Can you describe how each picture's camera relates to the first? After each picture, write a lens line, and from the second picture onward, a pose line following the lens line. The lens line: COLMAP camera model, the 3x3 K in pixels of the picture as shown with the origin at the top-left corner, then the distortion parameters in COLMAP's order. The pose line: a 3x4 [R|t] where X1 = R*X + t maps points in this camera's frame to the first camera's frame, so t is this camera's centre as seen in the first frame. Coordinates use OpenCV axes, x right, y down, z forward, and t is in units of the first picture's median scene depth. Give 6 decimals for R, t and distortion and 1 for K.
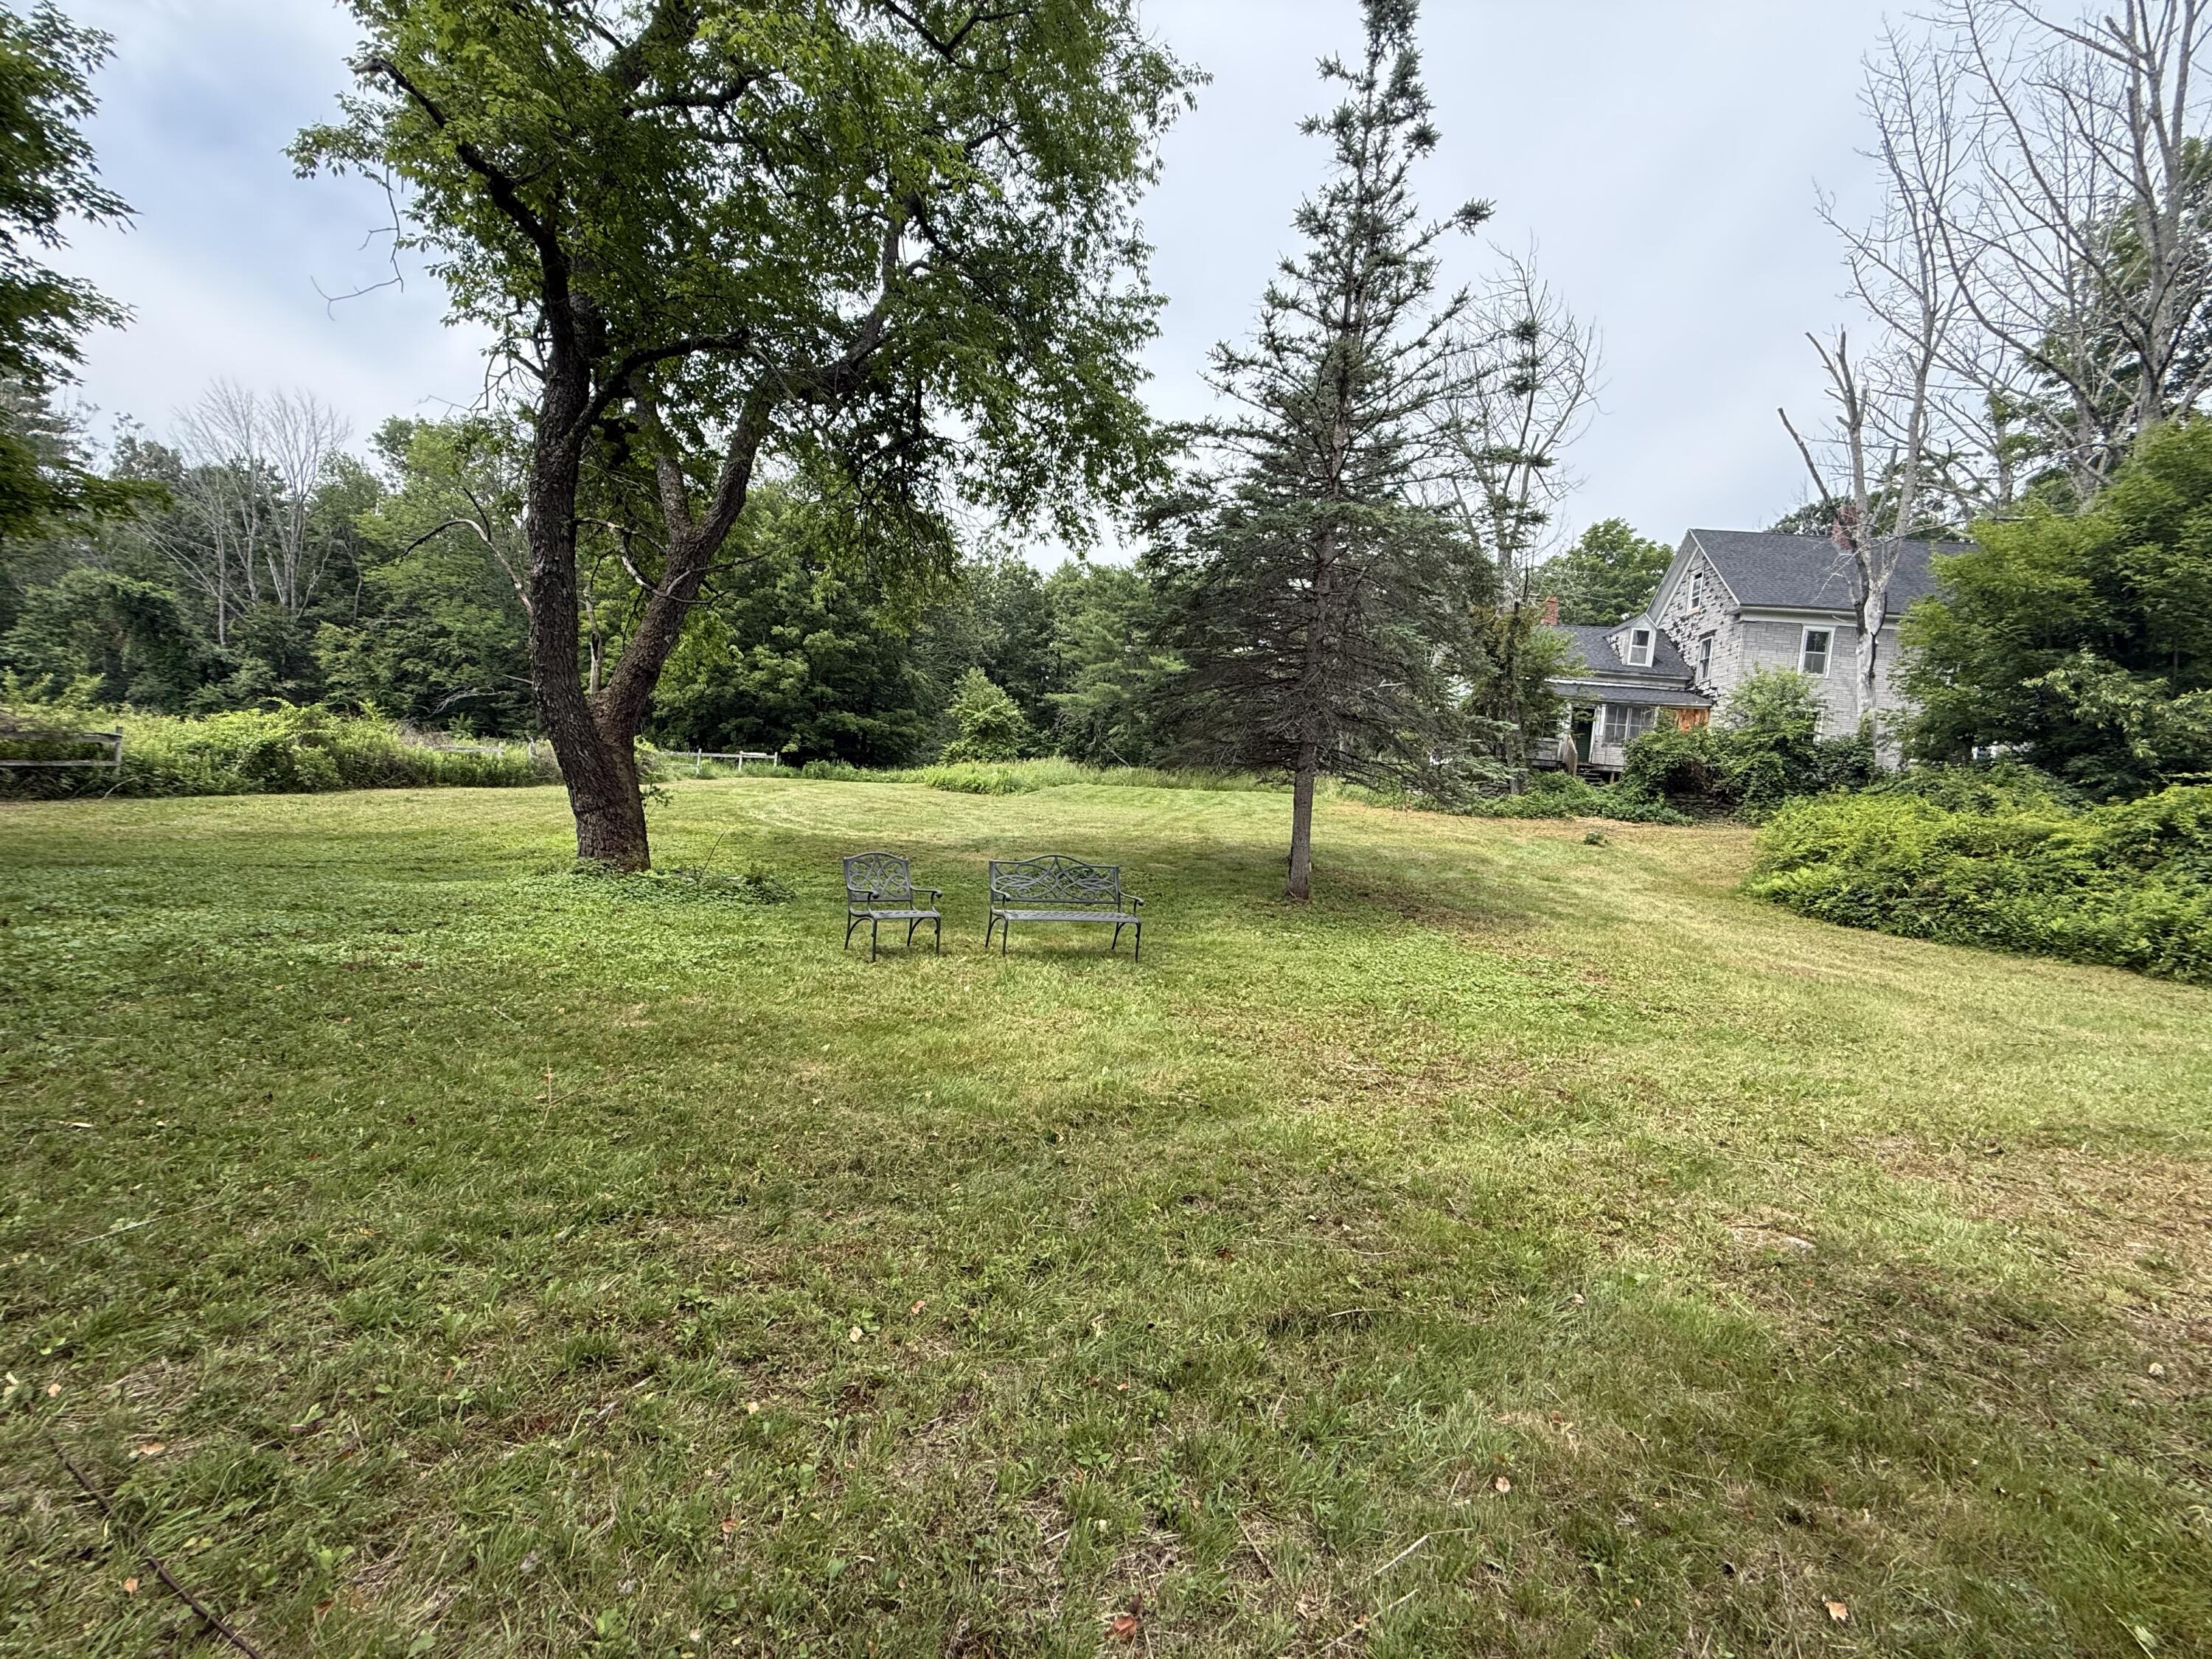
lens RADIAL K [[877.4, 0, 1110.5], [0, 877.4, 838.8], [0, 0, 1]] dist [-0.001751, 0.000749]
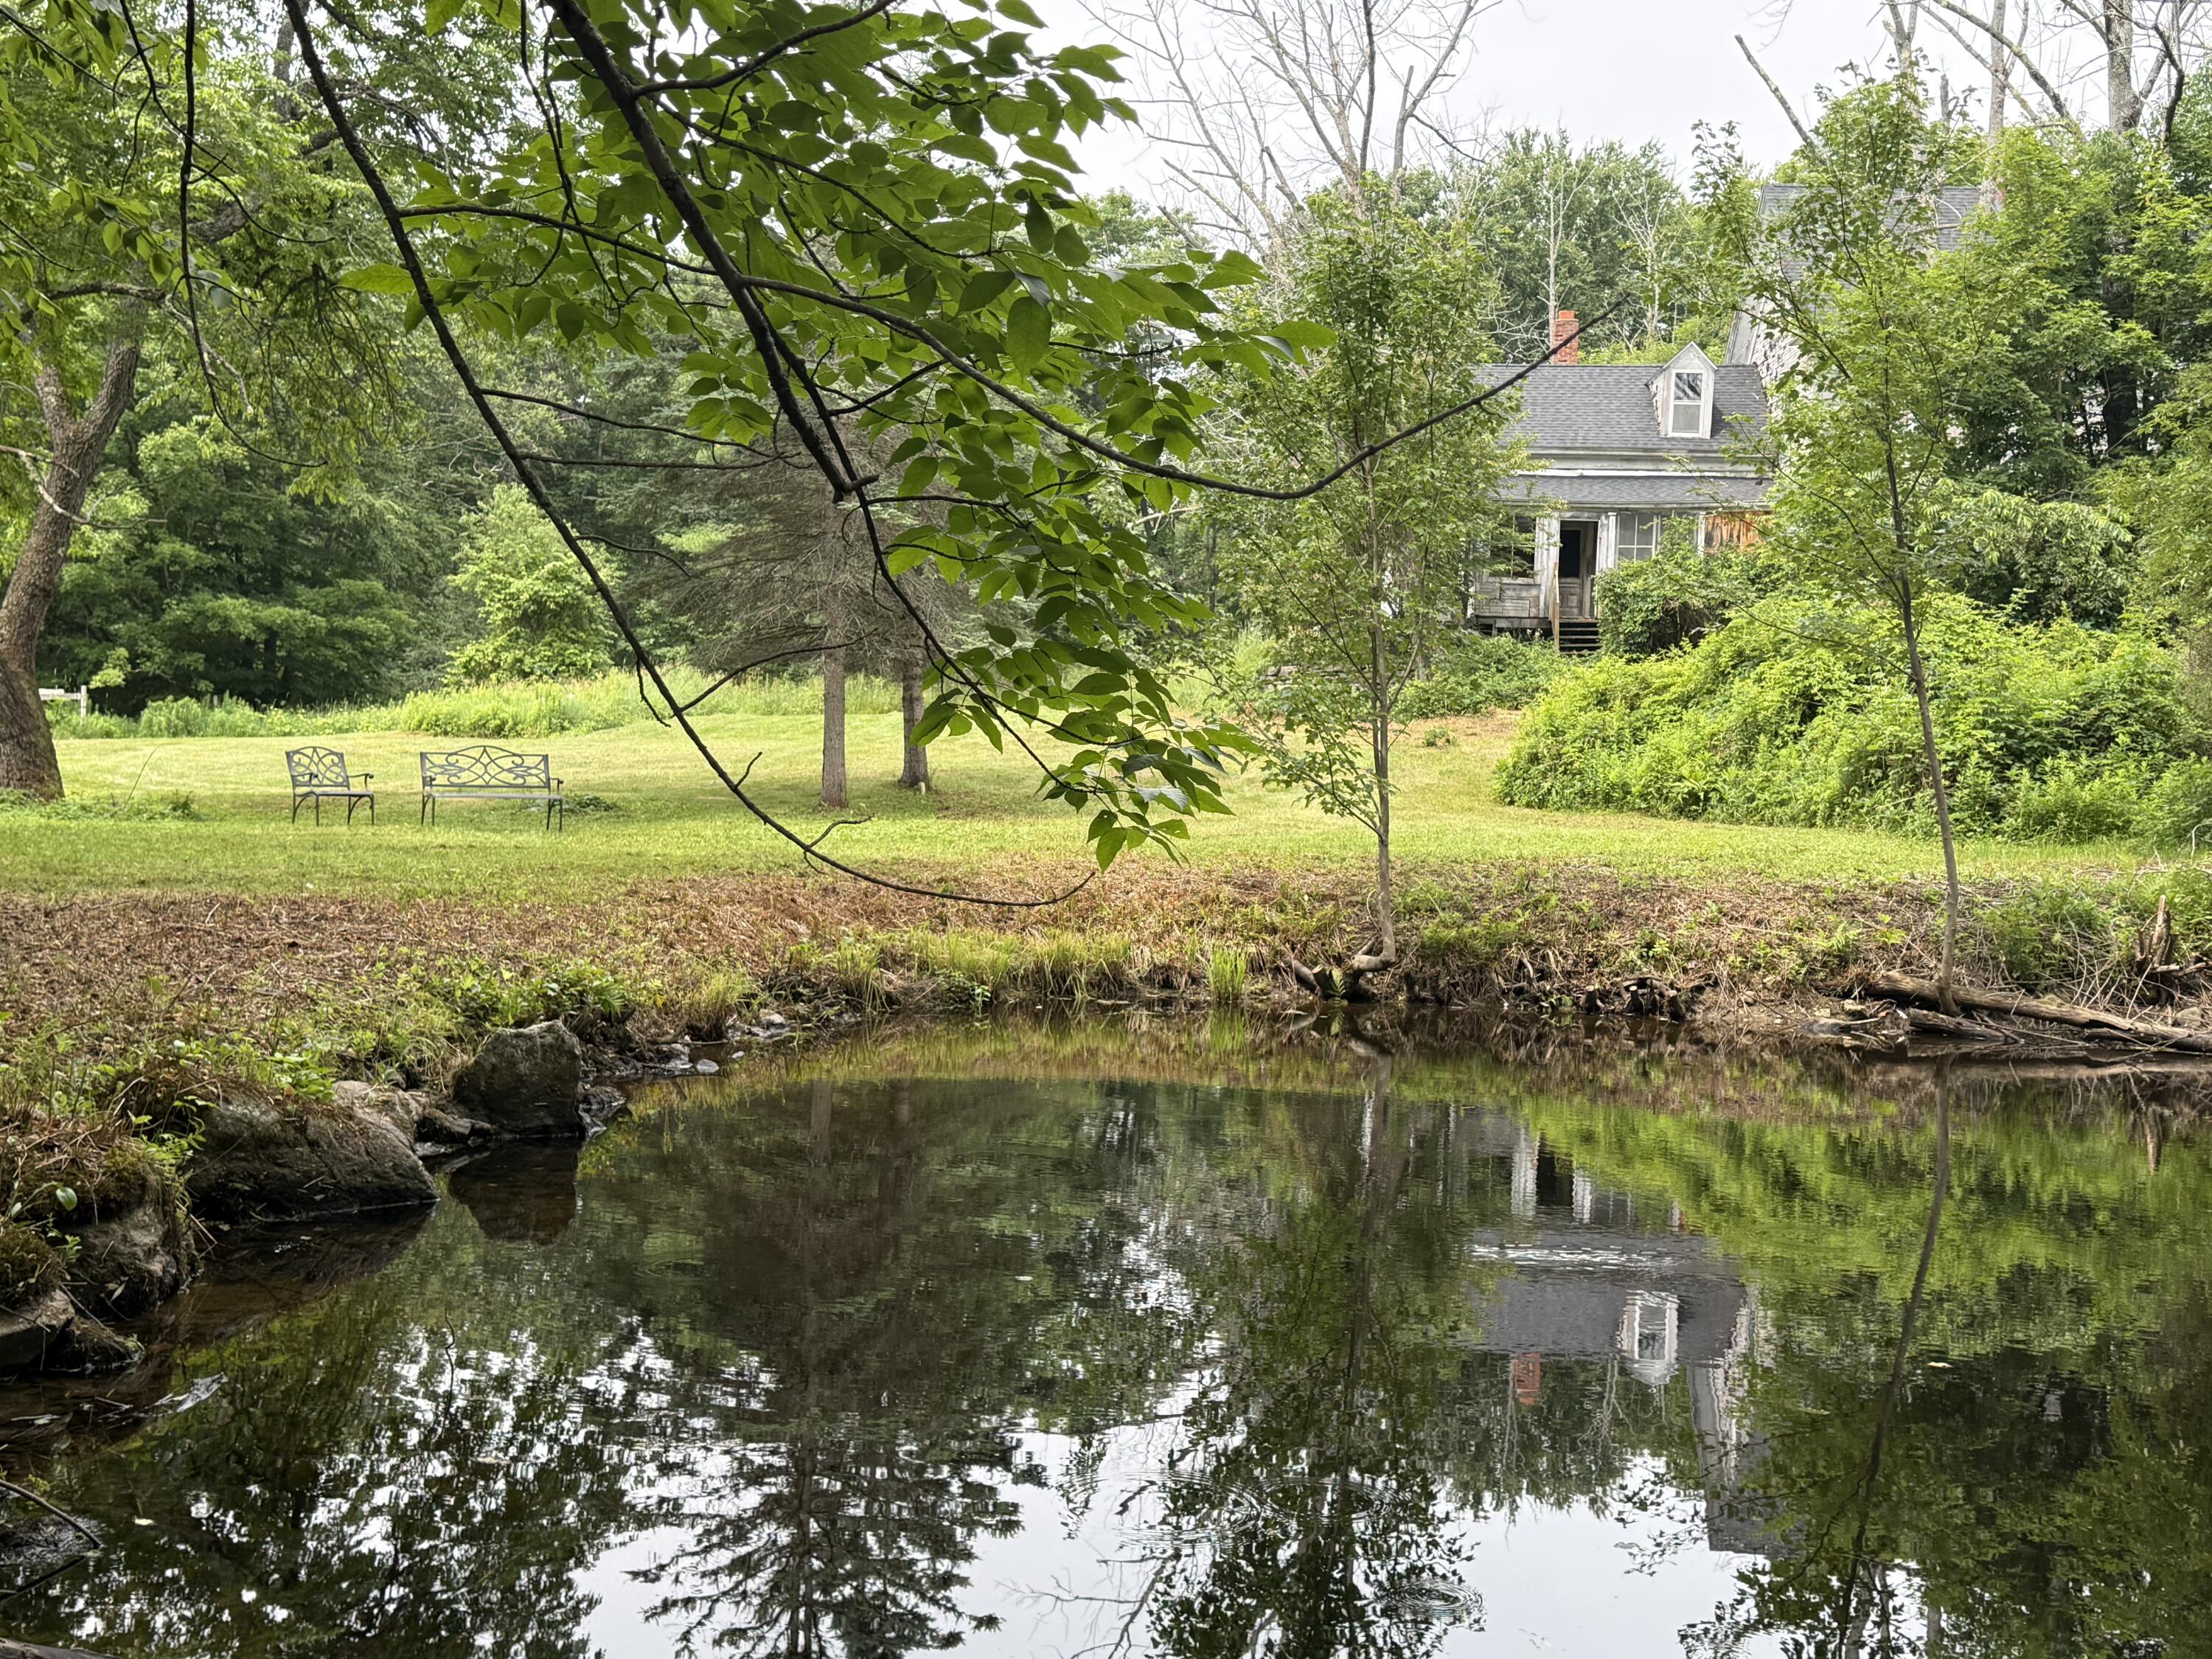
lens RADIAL K [[2454.5, 0, 1110.1], [0, 2454.5, 823.0], [0, 0, 1]] dist [0.110291, 0.000000]
pose [[0.996648, -0.062127, 0.053220, 0.097208], [0.063429, 0.997718, -0.023133, 0.042045], [-0.051661, 0.026431, 0.998315, -0.379004]]
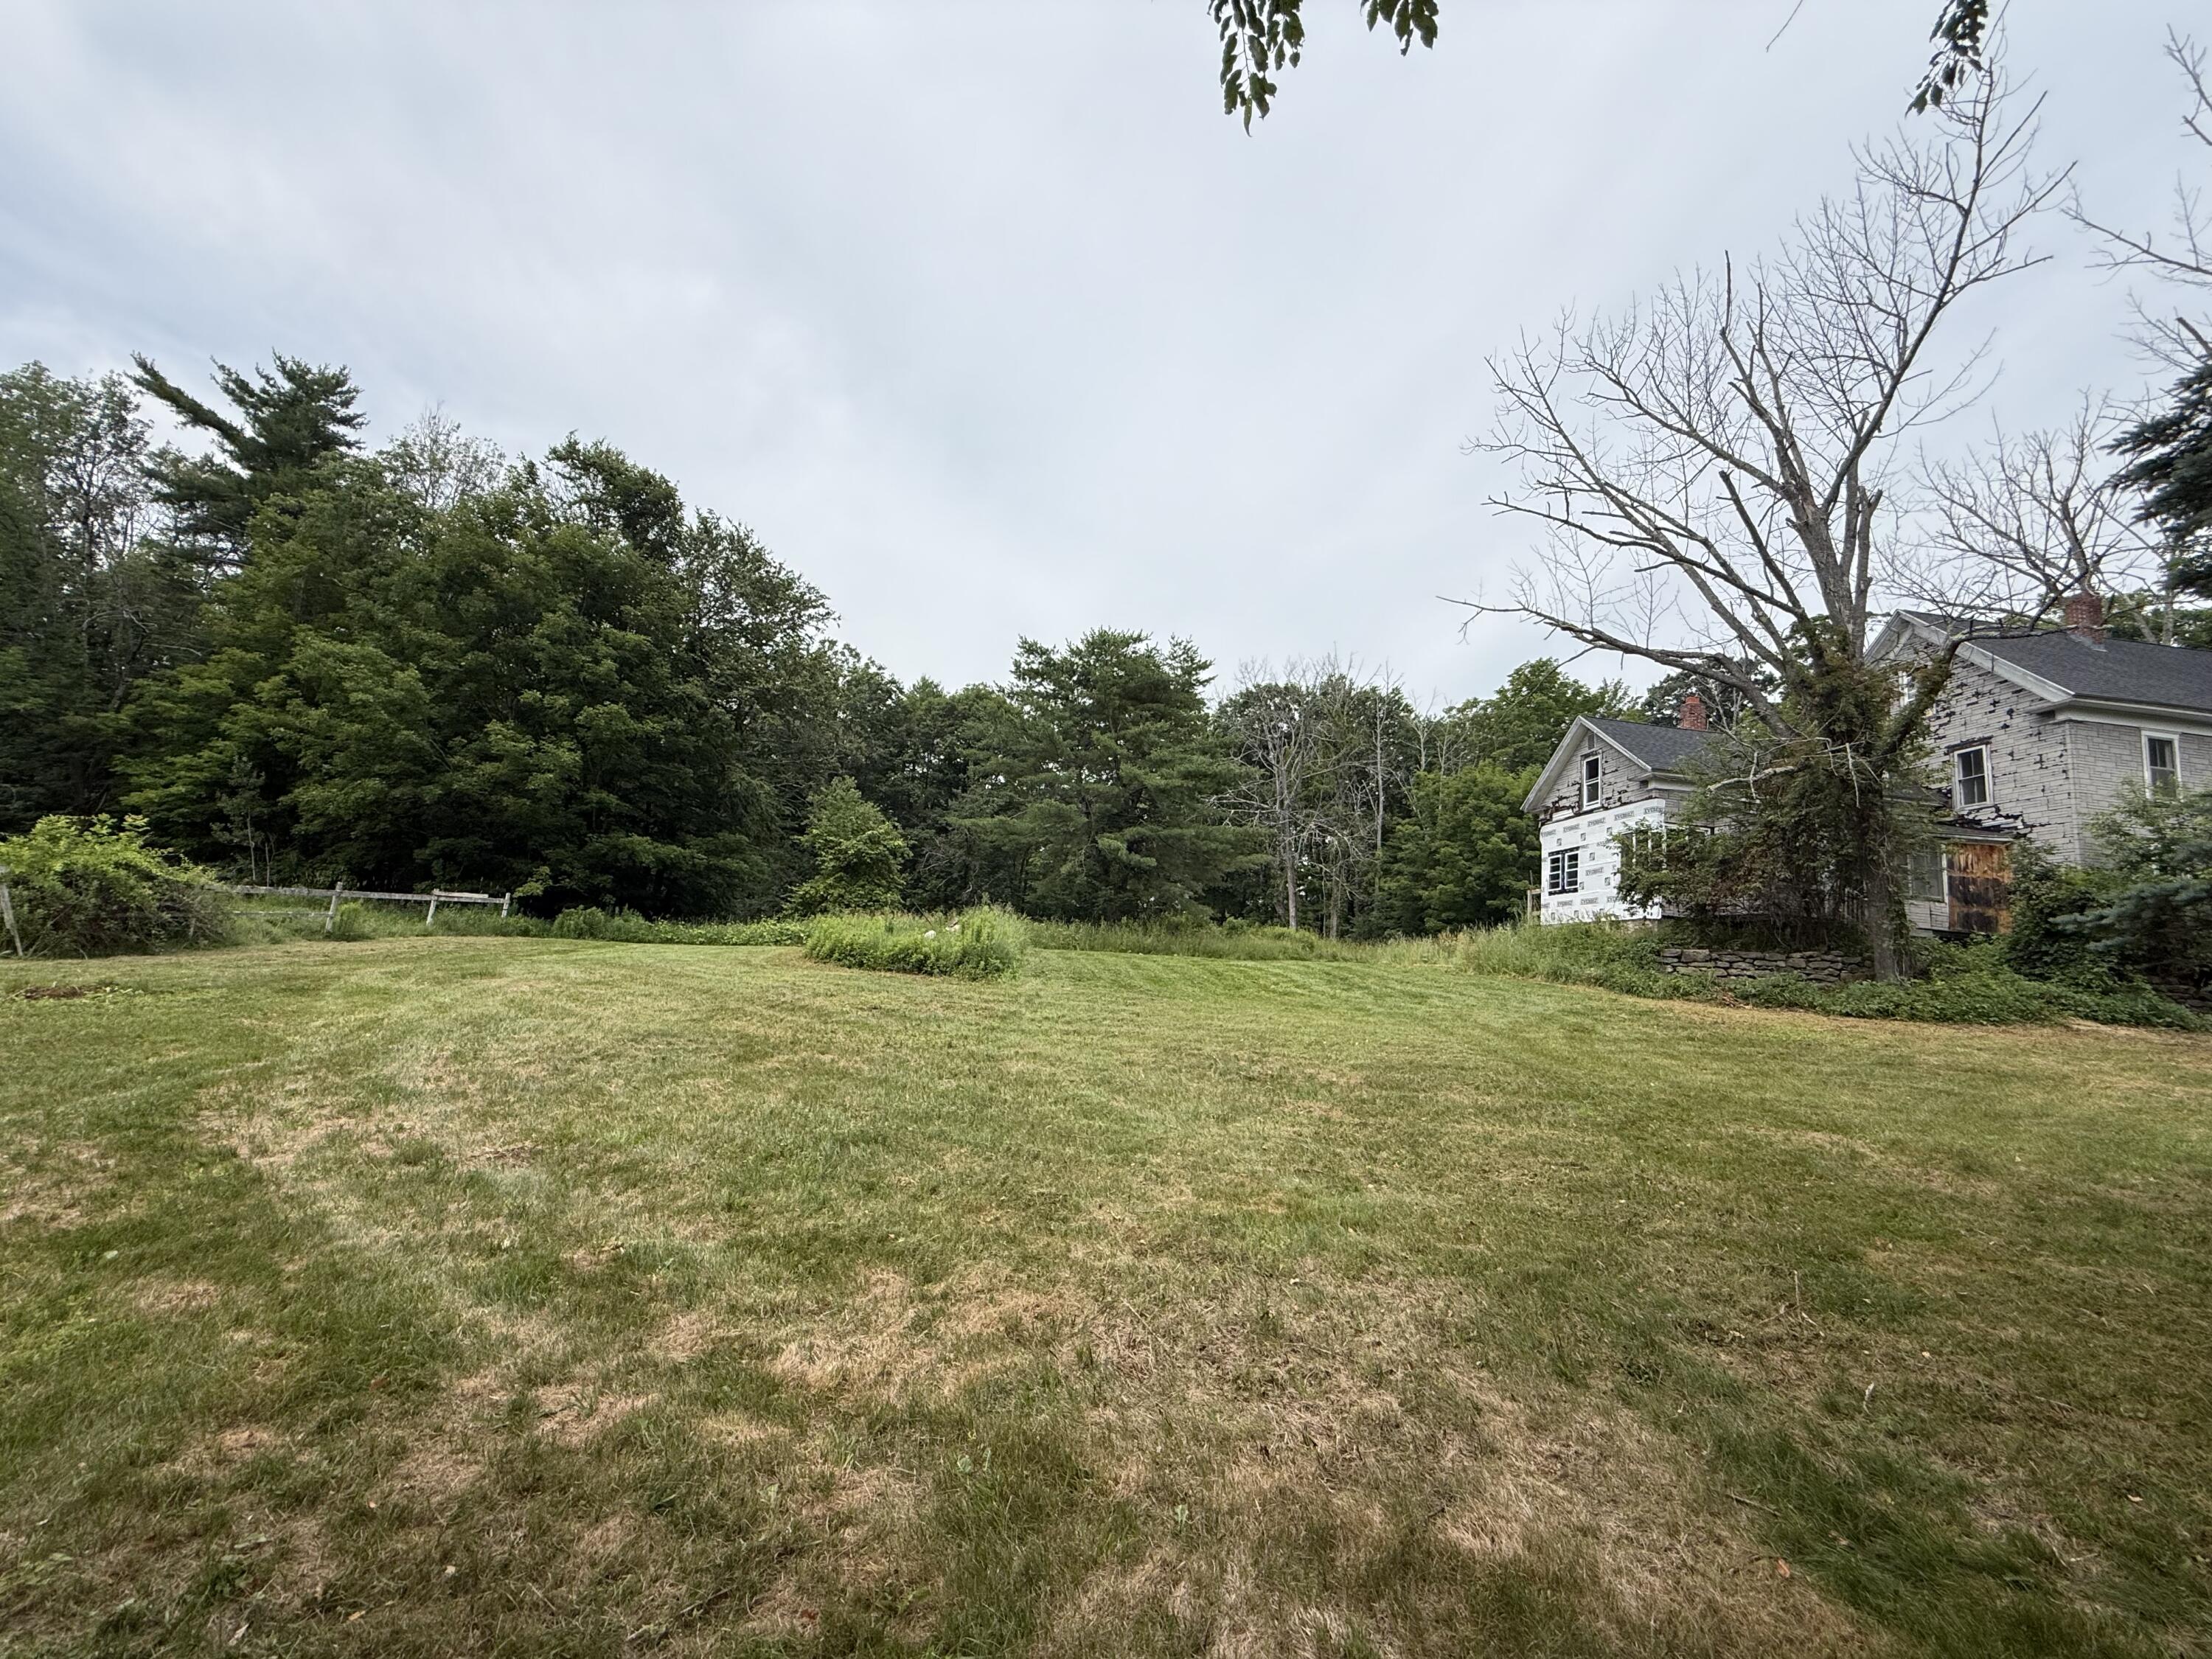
lens RADIAL K [[877.4, 0, 1096.8], [0, 877.4, 840.5], [0, 0, 1]] dist [-0.001751, 0.000749]
pose [[0.977634, 0.026243, 0.208671, -0.113236], [0.009748, 0.985464, -0.169604, -0.028387], [-0.210088, 0.167844, 0.963167, 0.329711]]
